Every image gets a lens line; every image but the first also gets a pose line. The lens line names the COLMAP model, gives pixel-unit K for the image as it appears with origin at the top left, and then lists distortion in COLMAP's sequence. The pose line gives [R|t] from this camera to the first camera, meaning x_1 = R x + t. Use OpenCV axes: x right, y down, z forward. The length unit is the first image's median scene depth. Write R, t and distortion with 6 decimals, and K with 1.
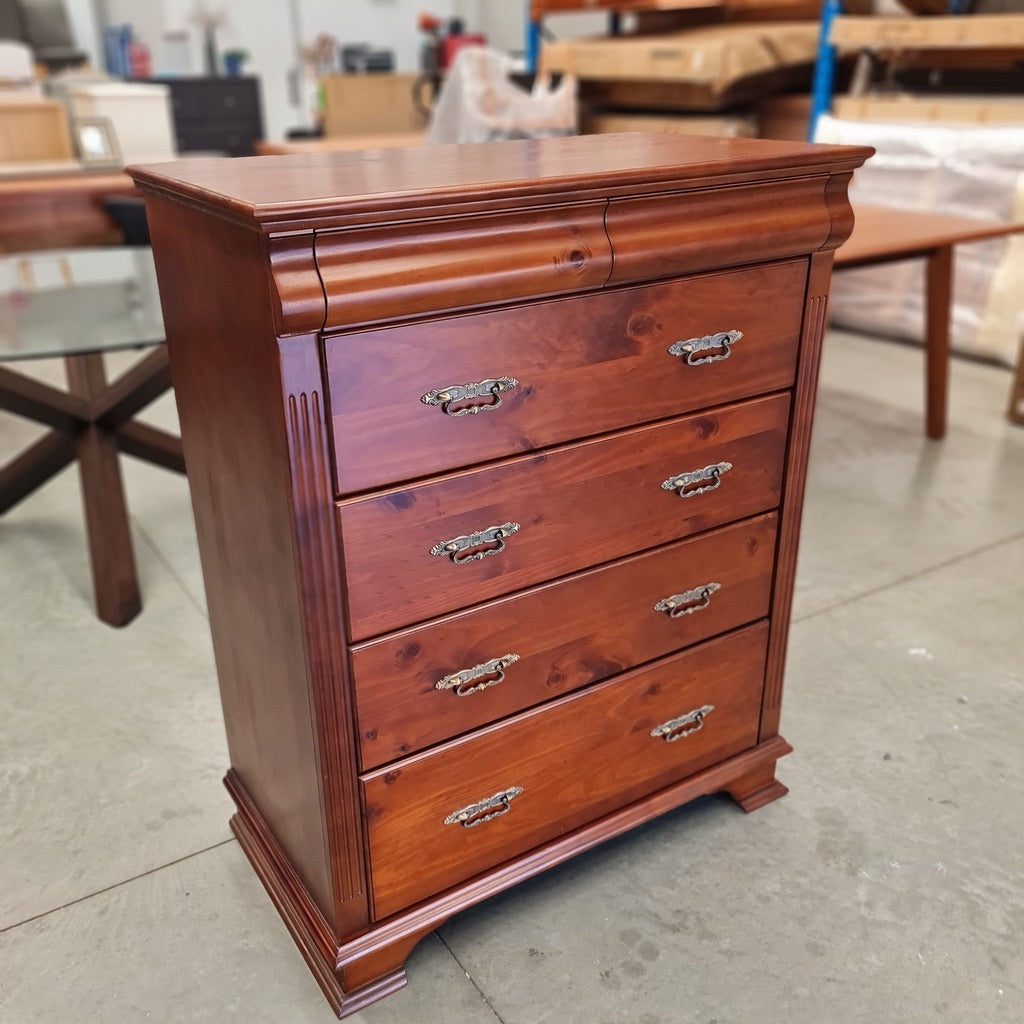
lens RADIAL K [[1031.4, 0, 495.1], [0, 1031.4, 519.9], [0, 0, 1]] dist [0.043402, -0.011653]
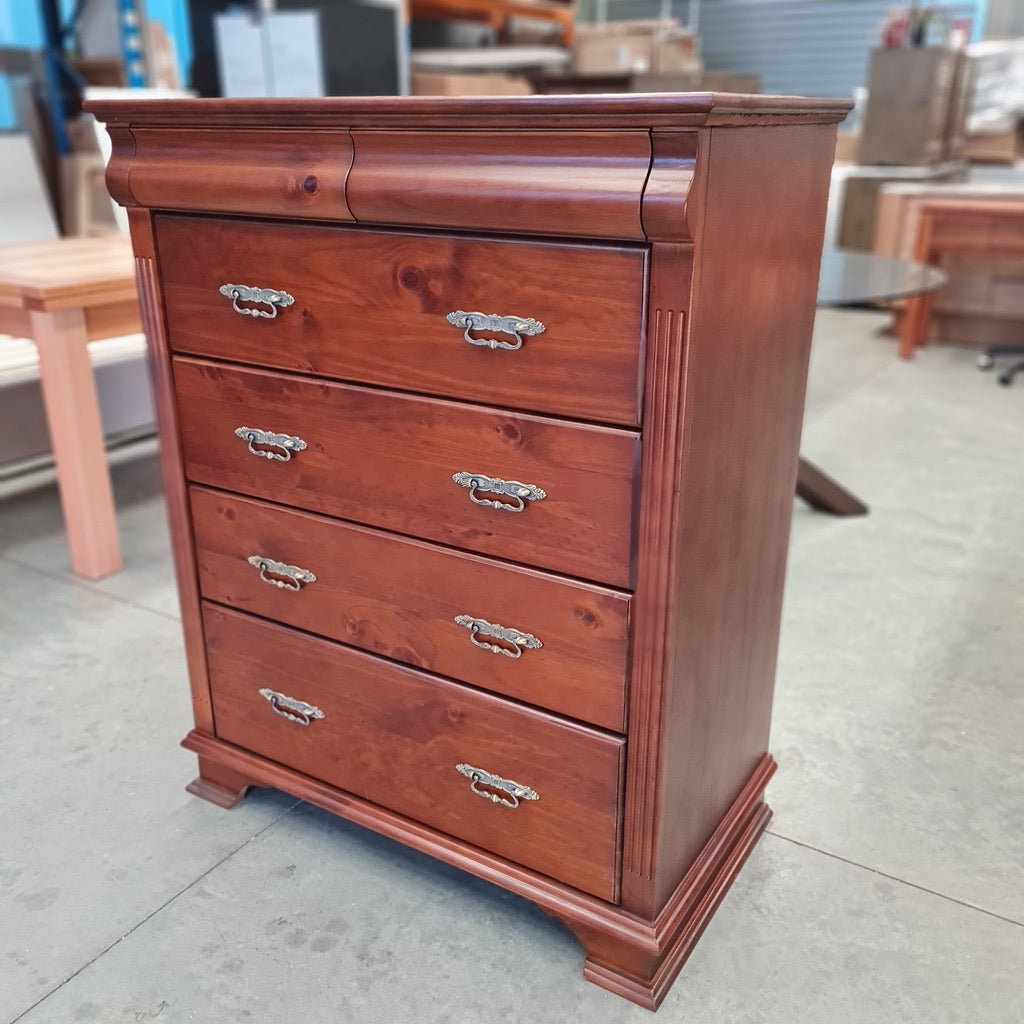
lens RADIAL K [[1031.4, 0, 495.1], [0, 1031.4, 519.9], [0, 0, 1]] dist [0.043402, -0.011653]
pose [[0.429697, 0.343400, -0.835127, 0.861383], [-0.377570, 0.908460, 0.179284, -0.158922], [0.820245, 0.238281, 0.520020, 0.544217]]
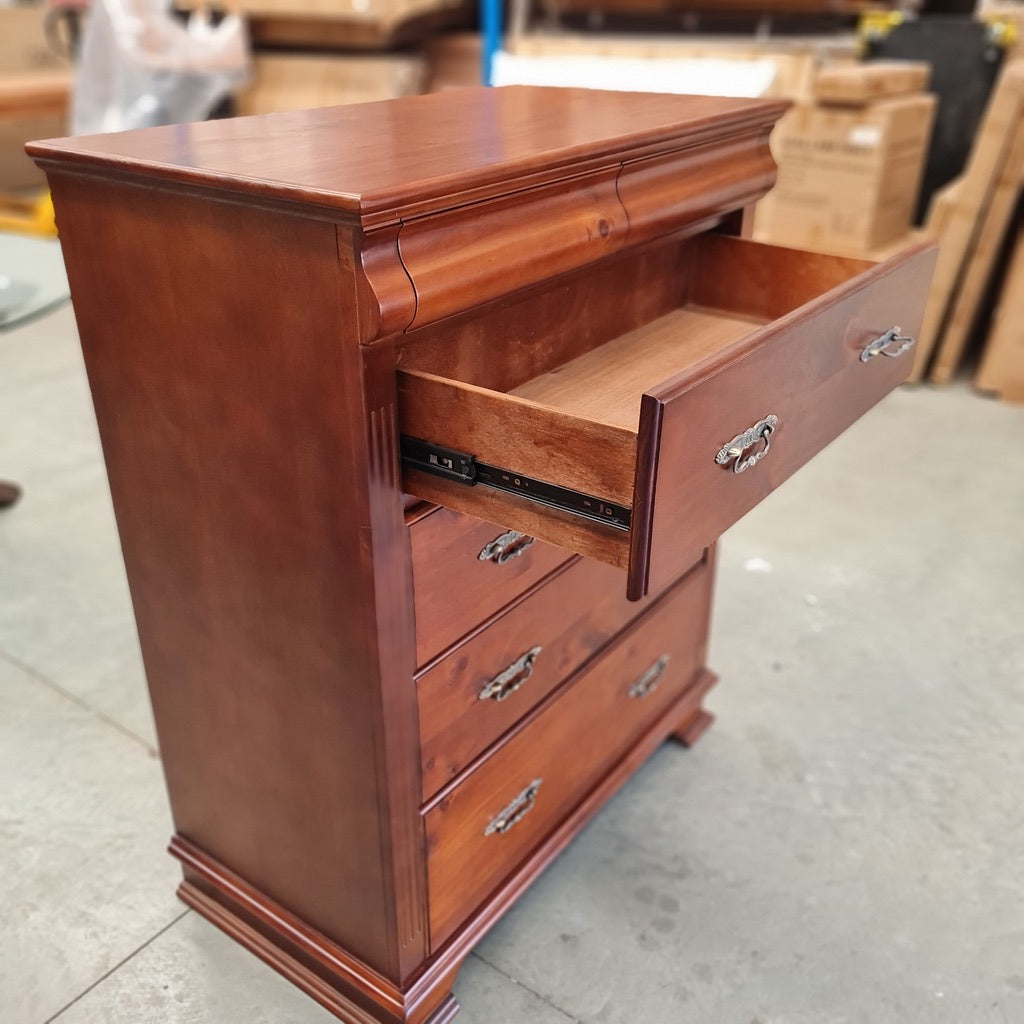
lens RADIAL K [[1033.1, 0, 498.8], [0, 1033.1, 515.2], [0, 0, 1]] dist [0.037930, 0.009143]
pose [[0.932136, -0.153264, 0.328074, -0.282329], [0.136890, 0.987923, 0.072583, -0.058565], [-0.335236, -0.022747, 0.941859, 0.102353]]
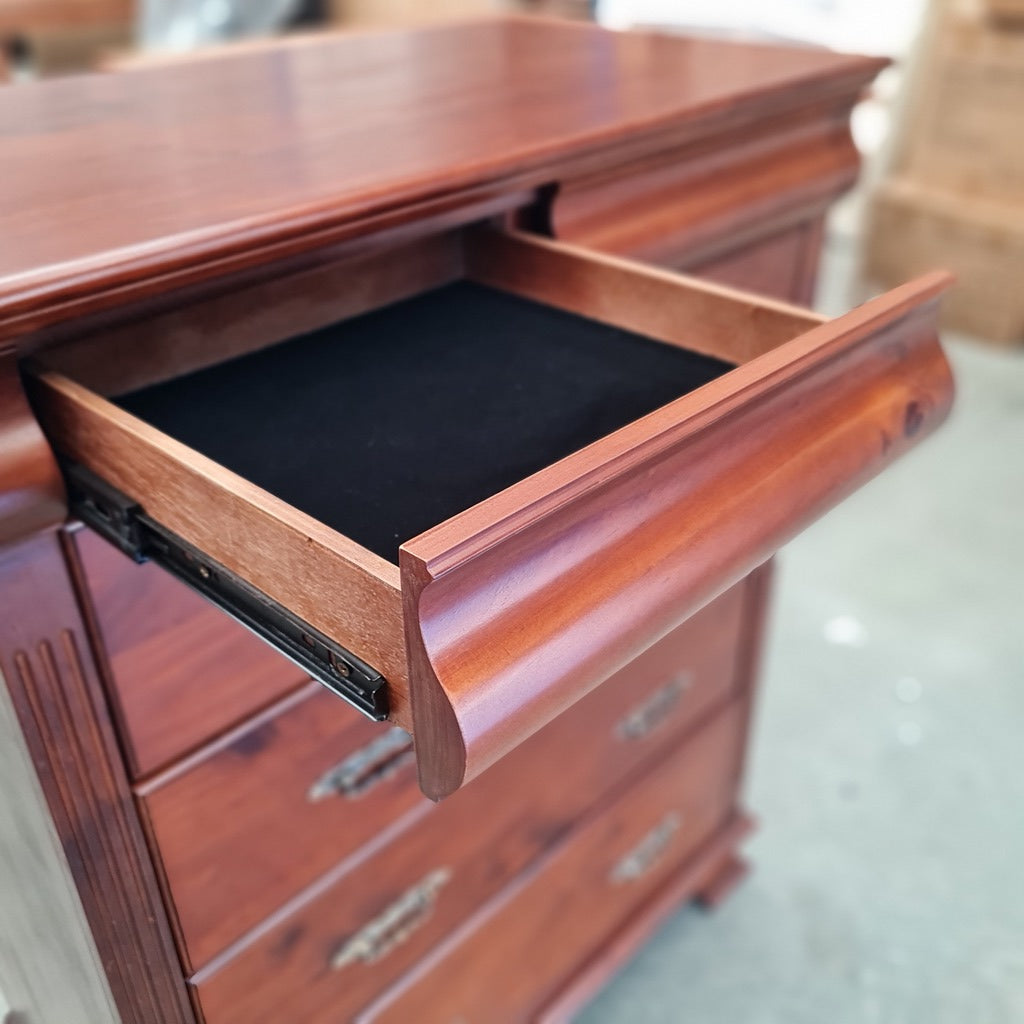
lens RADIAL K [[1049.0, 0, 512.6], [0, 1049.0, 516.6], [0, 0, 1]] dist [0.026758, -0.018314]
pose [[0.970035, -0.121122, 0.210620, -0.046841], [0.093336, 0.986133, 0.137226, -0.165130], [-0.224321, -0.113456, 0.967888, 0.332359]]
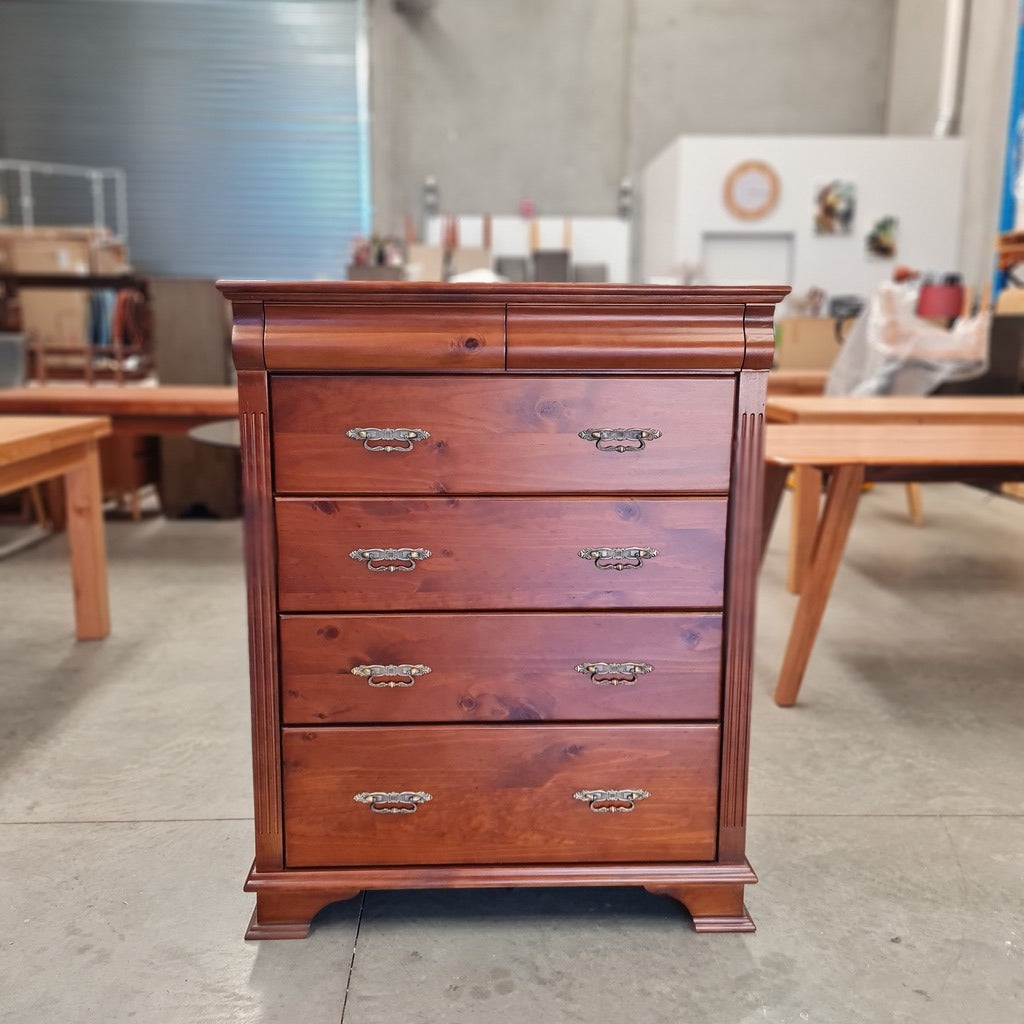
lens RADIAL K [[1032.4, 0, 495.1], [0, 1032.4, 507.1], [0, 0, 1]] dist [0.048004, -0.016331]
pose [[0.865348, 0.110293, -0.488886, 0.601951], [-0.225391, 0.956914, -0.183070, 0.141216], [0.447630, 0.268609, 0.852922, -0.045036]]
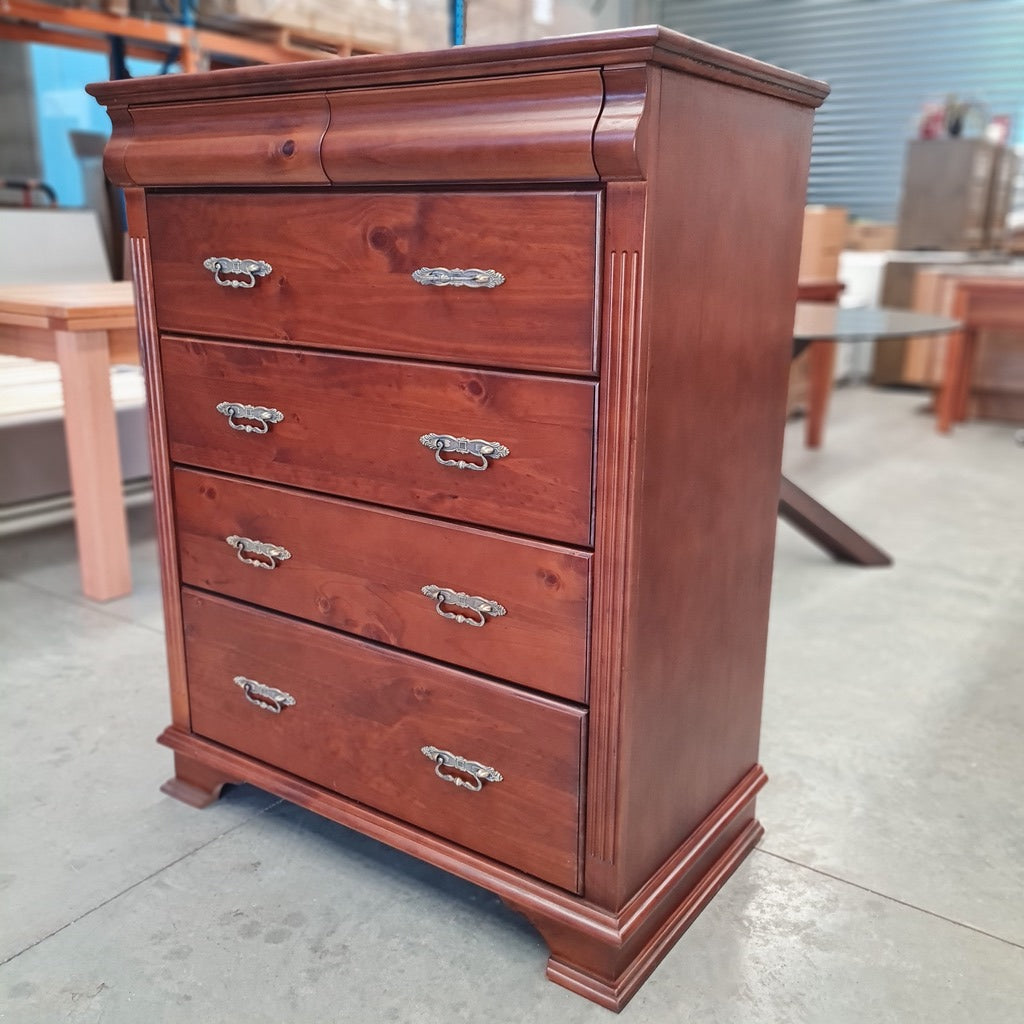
lens RADIAL K [[1036.6, 0, 512.0], [0, 1036.6, 512.0], [0, 0, 1]] dist [0.039944, -0.009213]
pose [[0.391600, 0.267156, -0.880498, 0.916755], [-0.396583, 0.912483, 0.100481, -0.089149], [0.830283, 0.309843, 0.463278, 0.632674]]
